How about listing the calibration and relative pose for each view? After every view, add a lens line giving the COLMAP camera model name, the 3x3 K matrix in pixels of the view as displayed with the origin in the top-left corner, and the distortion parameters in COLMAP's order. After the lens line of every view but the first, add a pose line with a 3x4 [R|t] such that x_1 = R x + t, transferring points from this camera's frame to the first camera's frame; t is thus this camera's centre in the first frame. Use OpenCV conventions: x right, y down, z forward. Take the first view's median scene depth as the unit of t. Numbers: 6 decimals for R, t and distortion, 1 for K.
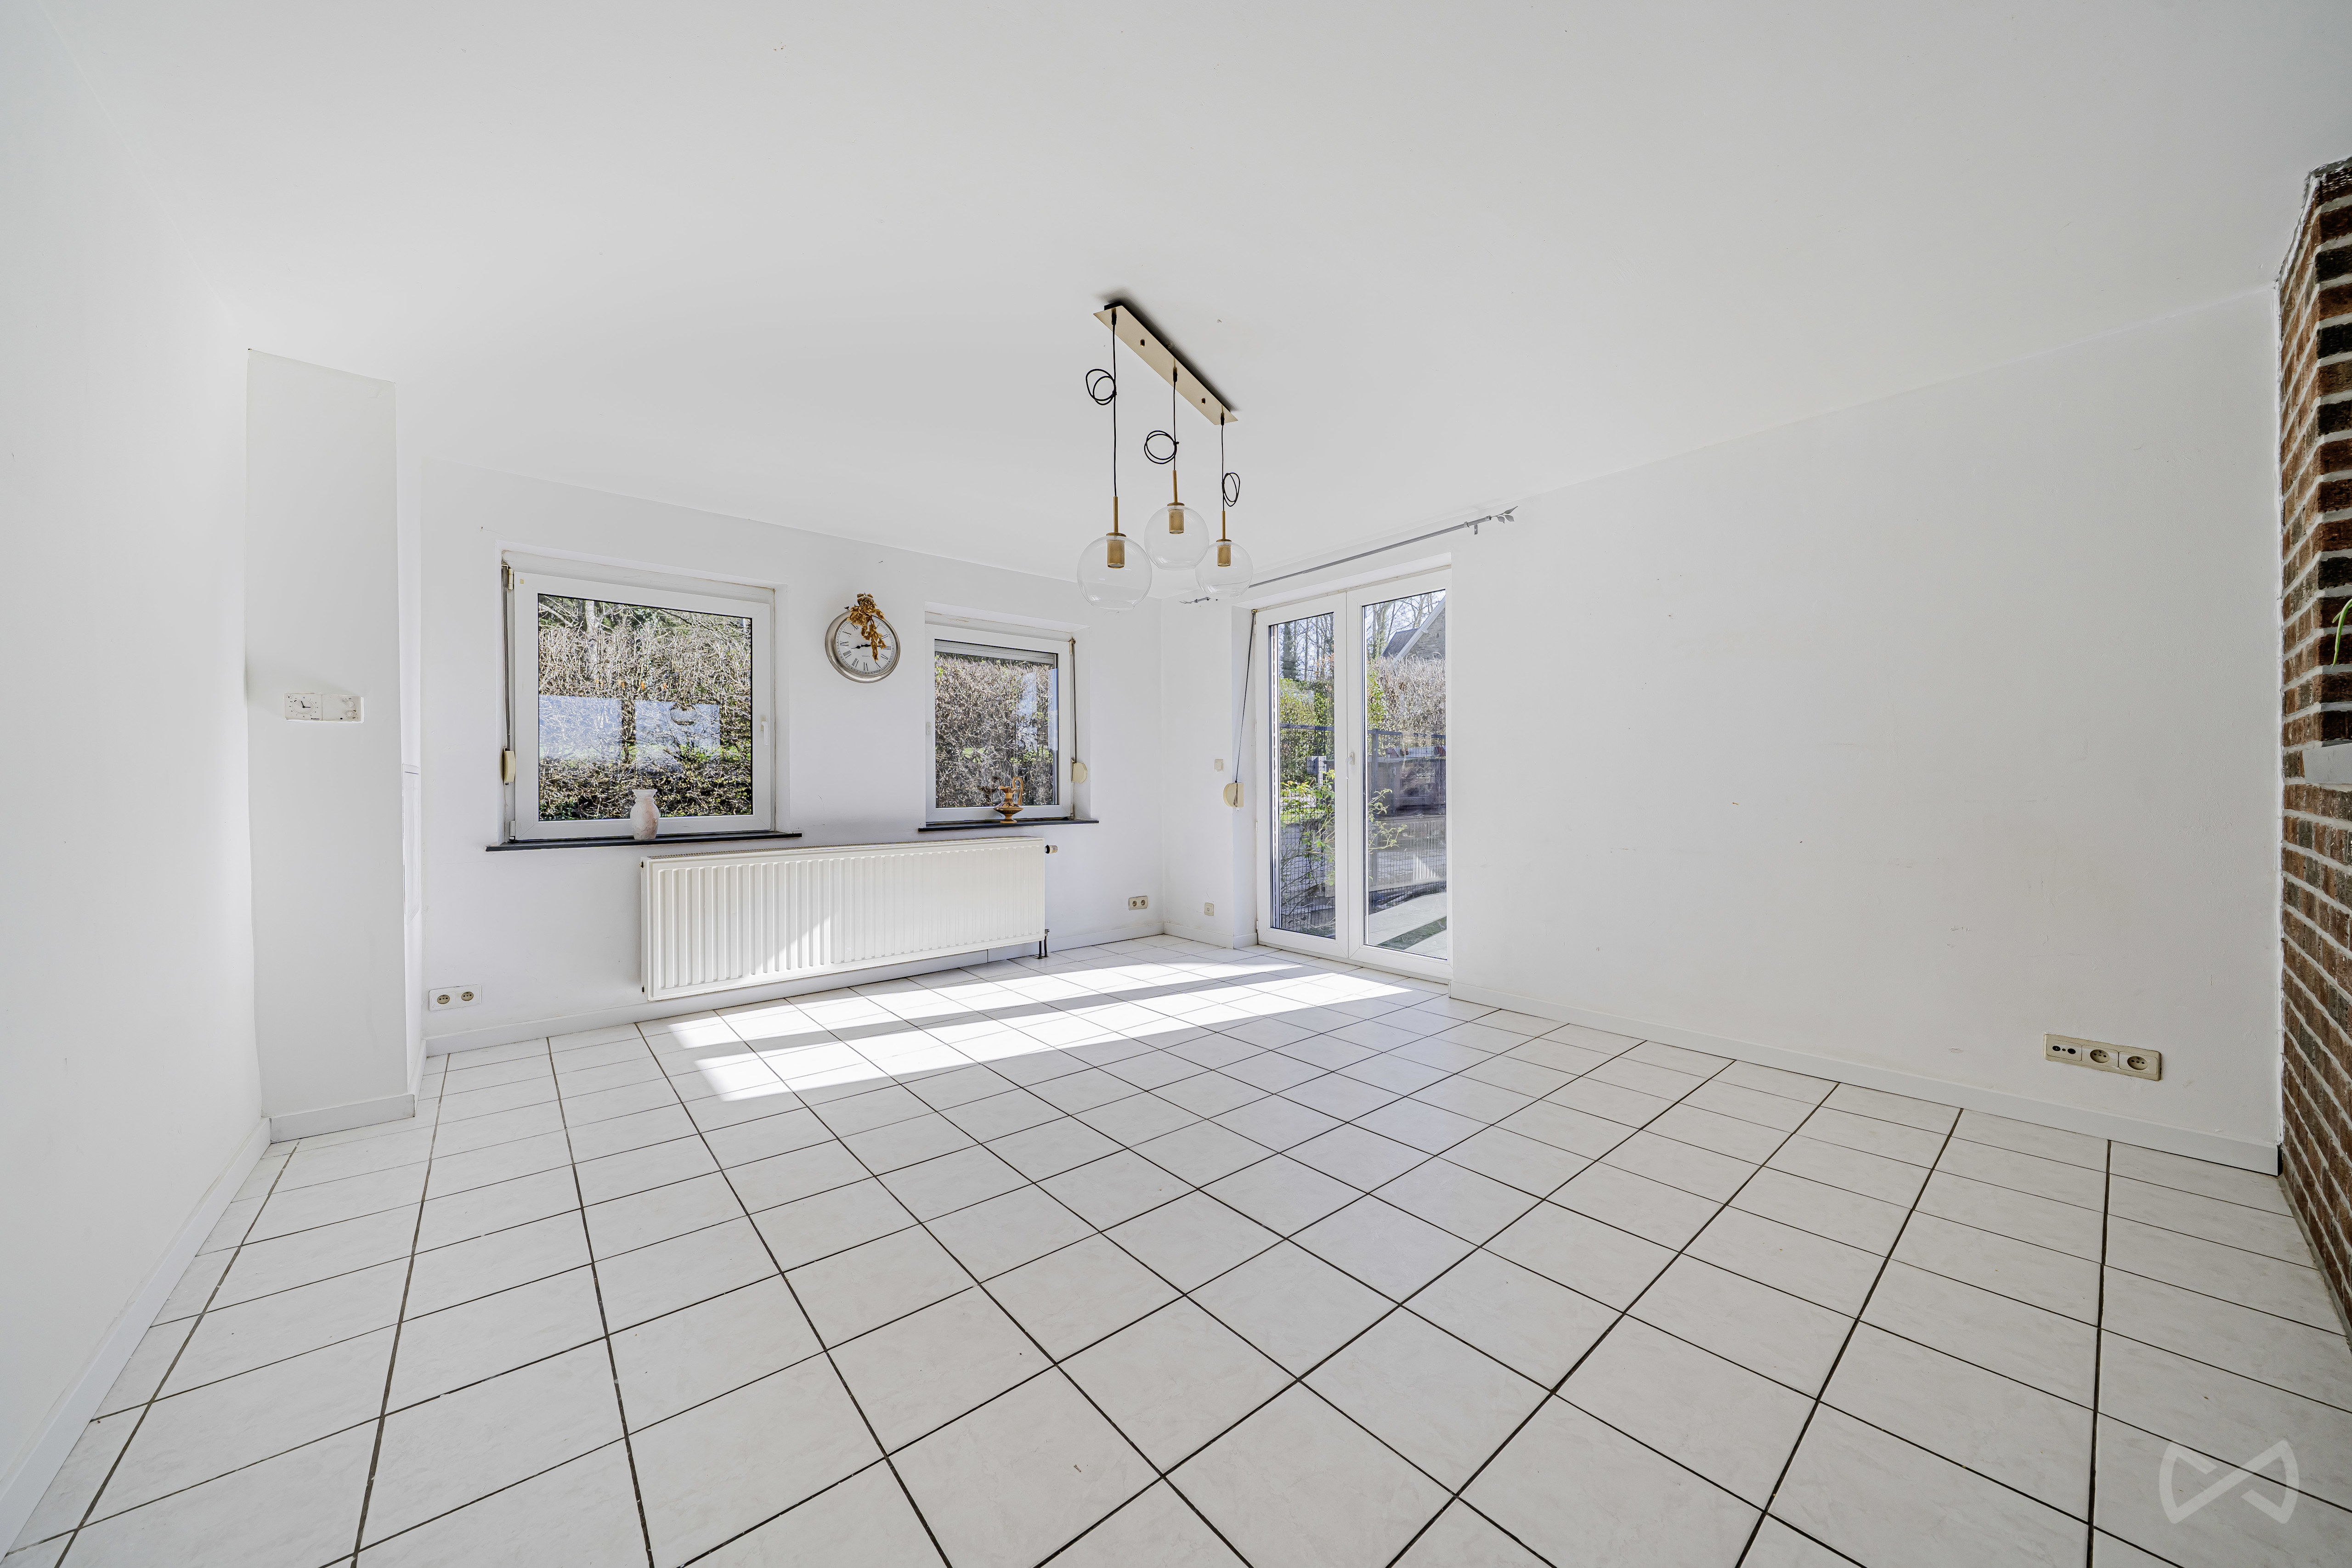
lens RADIAL K [[798.9, 0, 1182.1], [0, 798.9, 785.9], [0, 0, 1]] dist [-0.003702, -0.000209]
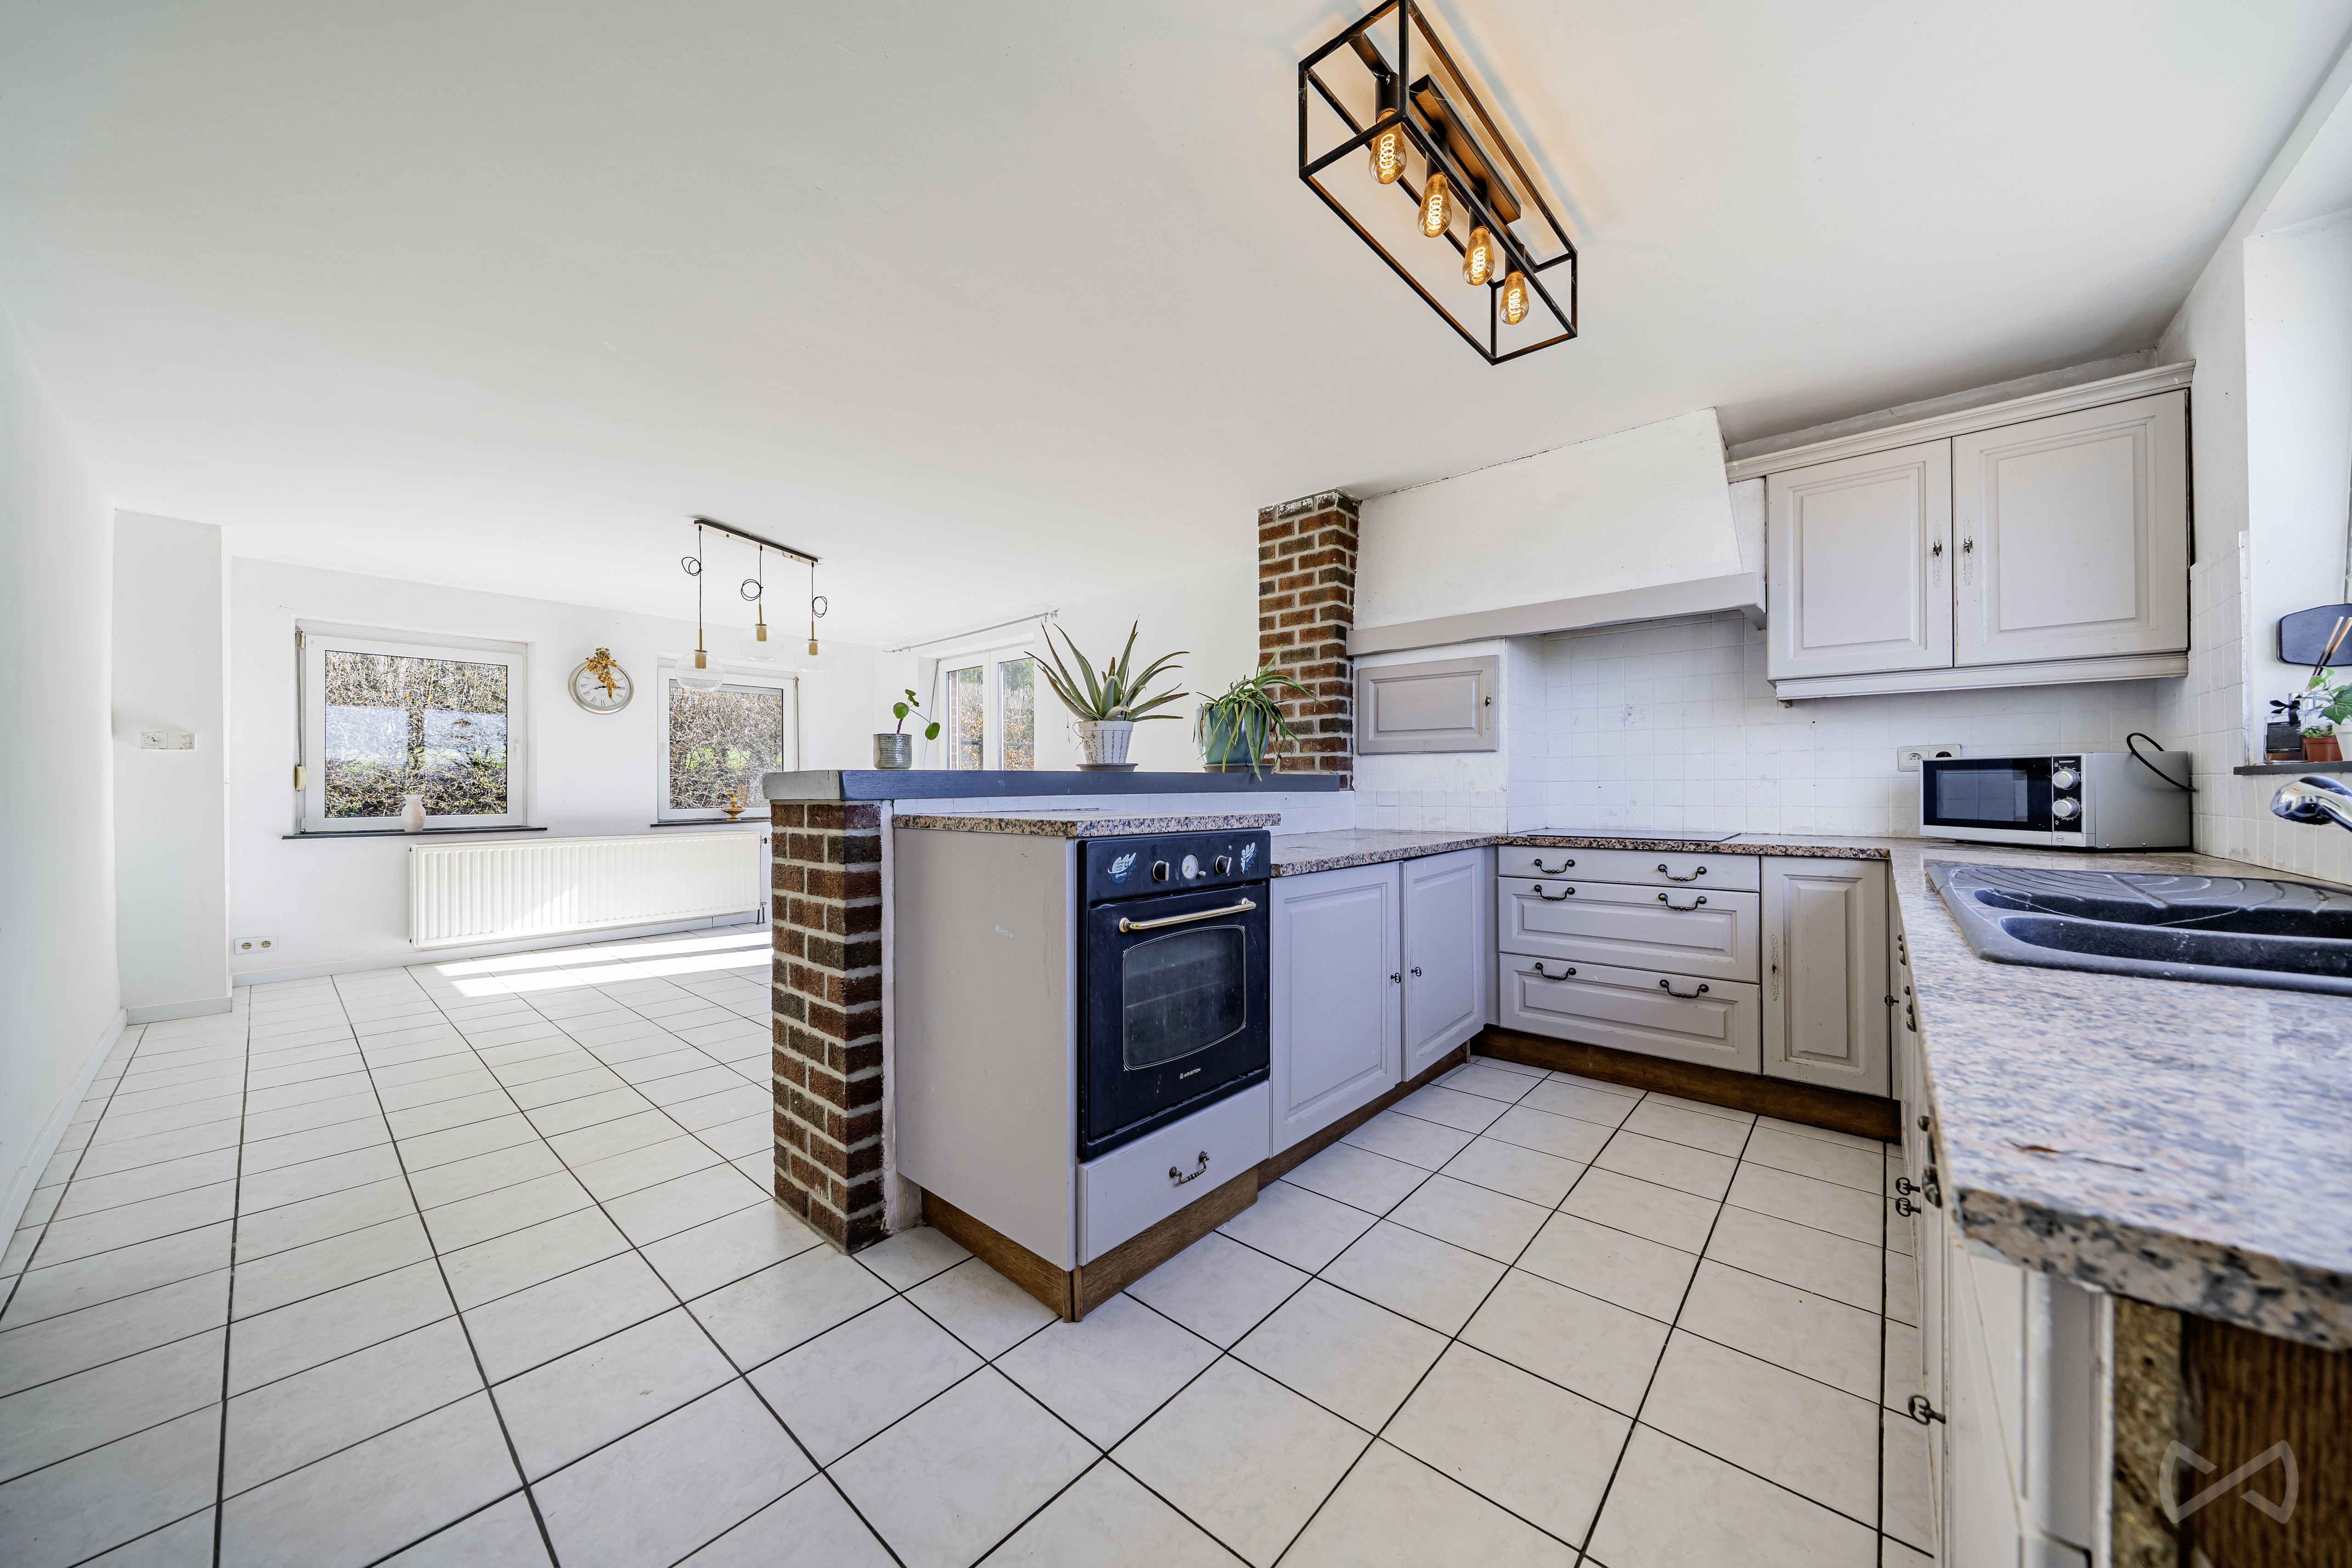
lens RADIAL K [[814.4, 0, 1182.0], [0, 814.4, 787.7], [0, 0, 1]] dist [-0.001223, -0.000191]
pose [[0.990340, 0.001848, 0.138646, 0.420427], [-0.001198, 0.999988, -0.004766, -0.001770], [-0.138653, 0.004553, 0.990331, -0.540489]]
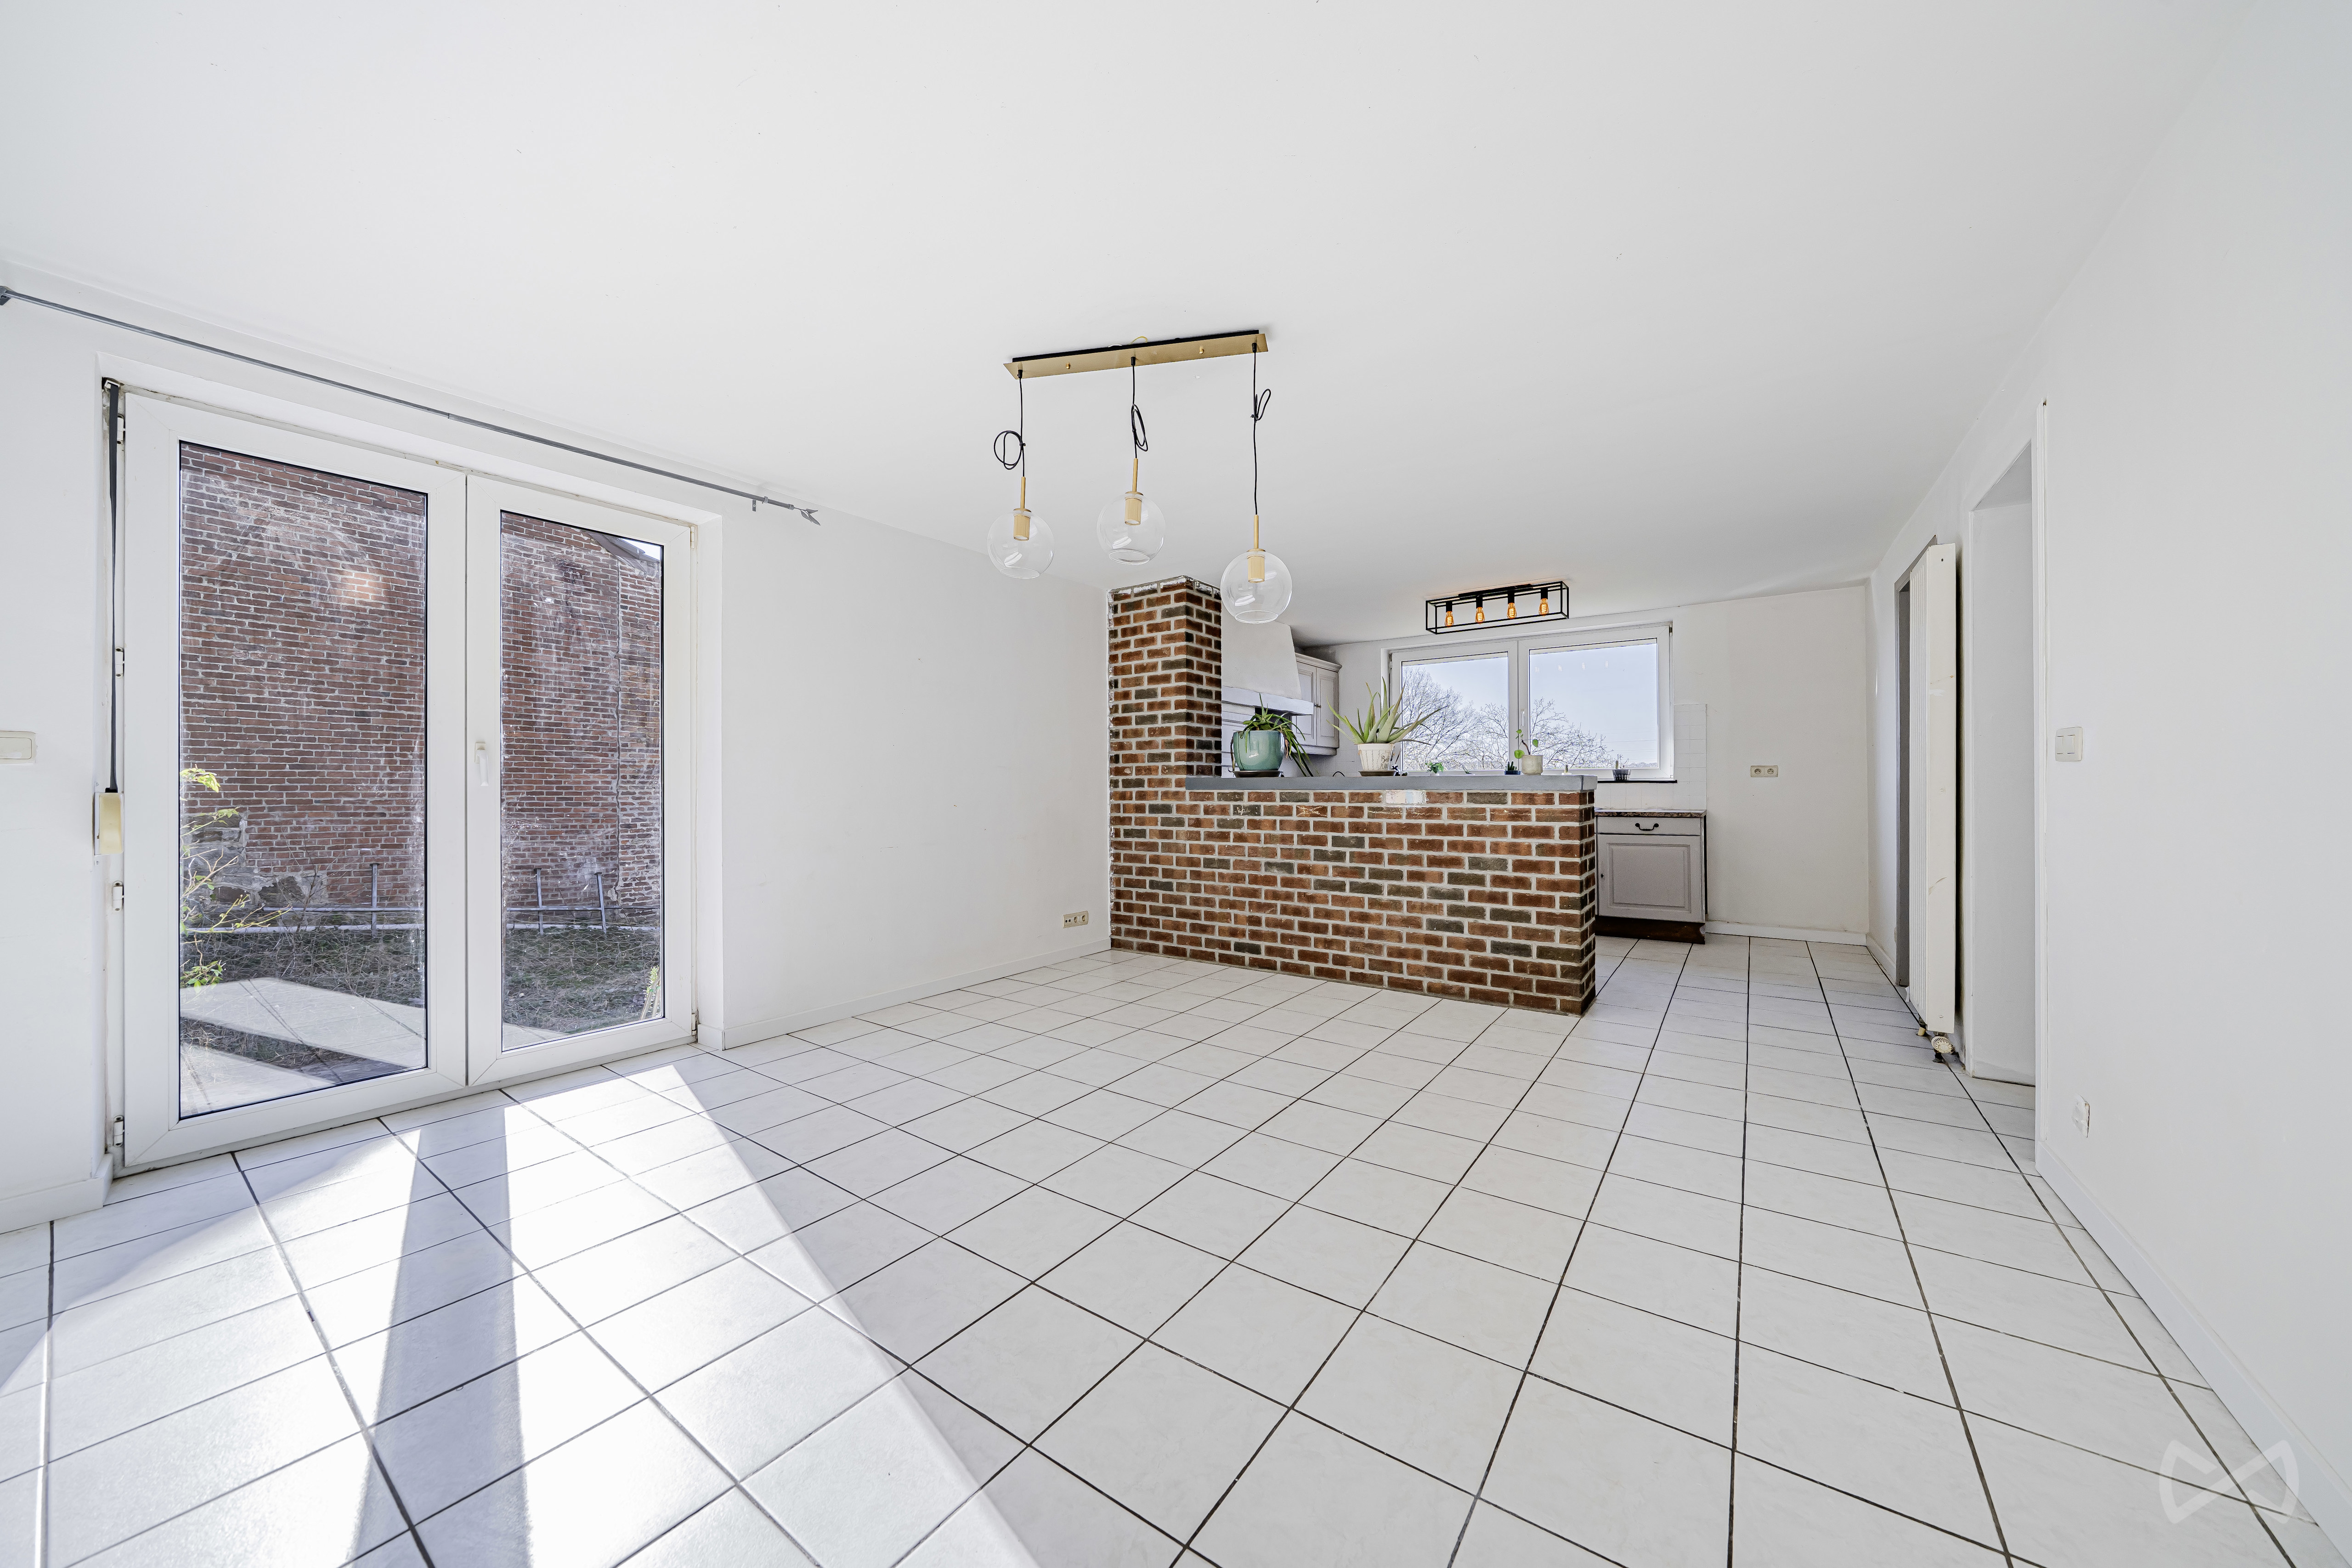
lens RADIAL K [[799.0, 0, 1182.1], [0, 799.0, 785.9], [0, 0, 1]] dist [-0.003702, -0.000209]
pose [[-0.235799, 0.010157, 0.971749, -0.621210], [0.010256, 0.999916, -0.007963, 0.002541], [-0.971748, 0.008089, -0.235883, 0.772198]]
